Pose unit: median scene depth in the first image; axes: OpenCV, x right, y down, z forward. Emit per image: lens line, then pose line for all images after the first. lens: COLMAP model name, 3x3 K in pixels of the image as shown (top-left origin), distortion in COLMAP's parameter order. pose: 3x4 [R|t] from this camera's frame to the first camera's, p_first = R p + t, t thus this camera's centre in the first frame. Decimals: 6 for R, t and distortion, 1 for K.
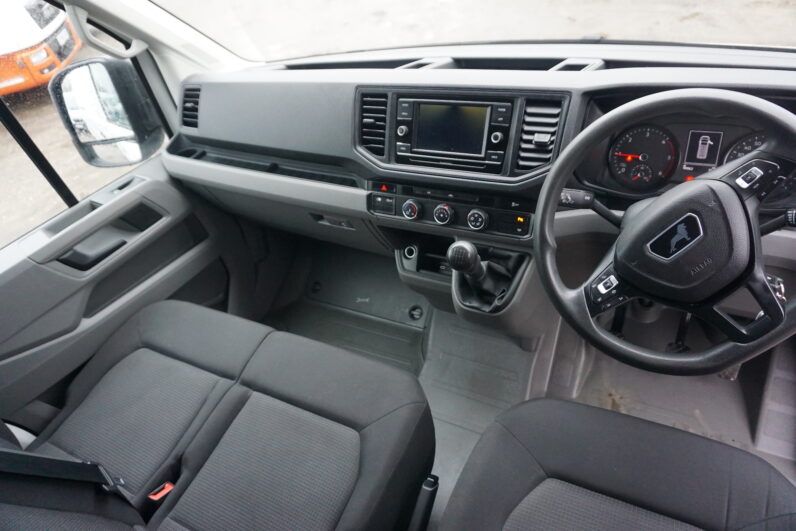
lens RADIAL K [[522.0, 0, 393.5], [0, 522.0, 265.6], [0, 0, 1]] dist [-0.048799, 0.029971]
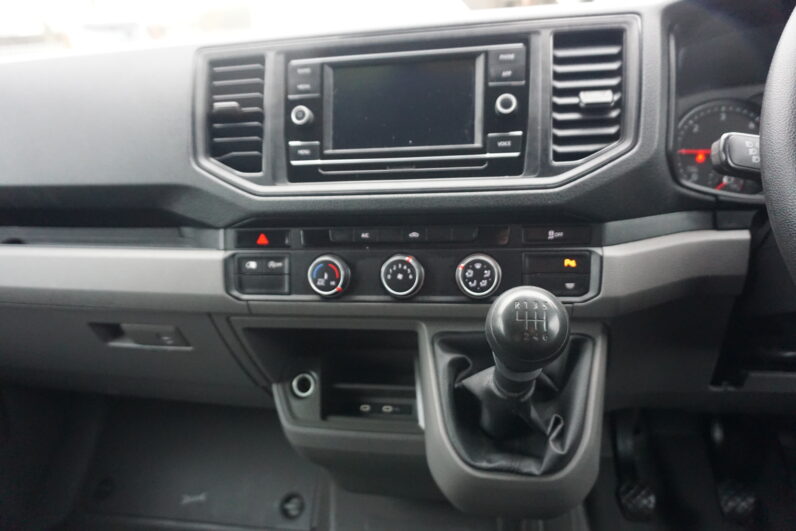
lens RADIAL K [[522.0, 0, 389.9], [0, 522.0, 266.5], [0, 0, 1]] dist [-0.048799, 0.029971]
pose [[0.936499, -0.028330, 0.349525, -0.086681], [0.137216, 0.946862, -0.290901, 0.033401], [-0.322711, 0.320389, 0.890623, 0.619612]]
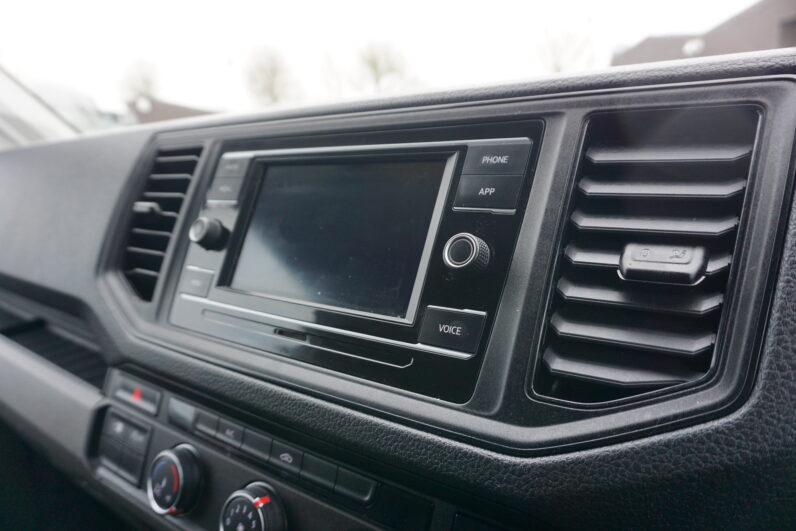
lens RADIAL K [[522.0, 0, 399.1], [0, 522.0, 268.1], [0, 0, 1]] dist [-0.048799, 0.029971]
pose [[0.985590, 0.154357, -0.069178, 0.180998], [-0.169094, 0.888662, -0.426247, -0.123971], [-0.004318, 0.431803, 0.901958, 0.755850]]
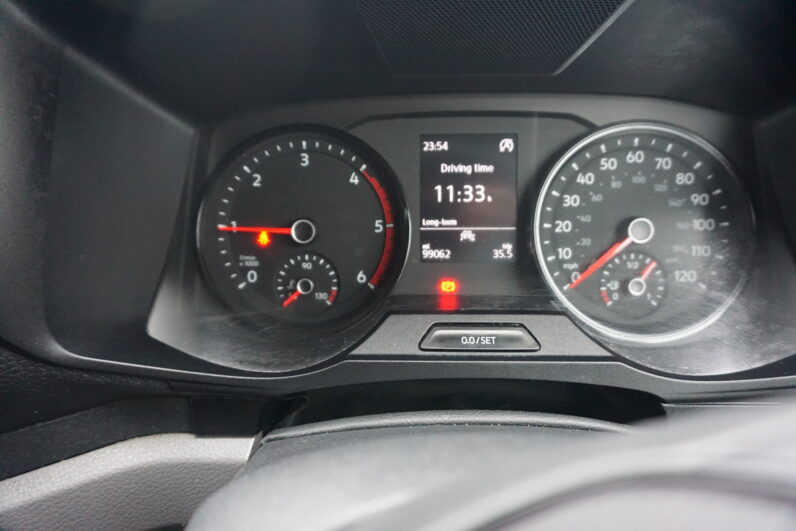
lens RADIAL K [[522.0, 0, 398.8], [0, 522.0, 266.3], [0, 0, 1]] dist [-0.048799, 0.029971]
pose [[0.882915, -0.084063, 0.461947, 0.376760], [0.171246, 0.973726, -0.150107, -0.128721], [-0.437191, 0.211638, 0.874113, 0.684726]]
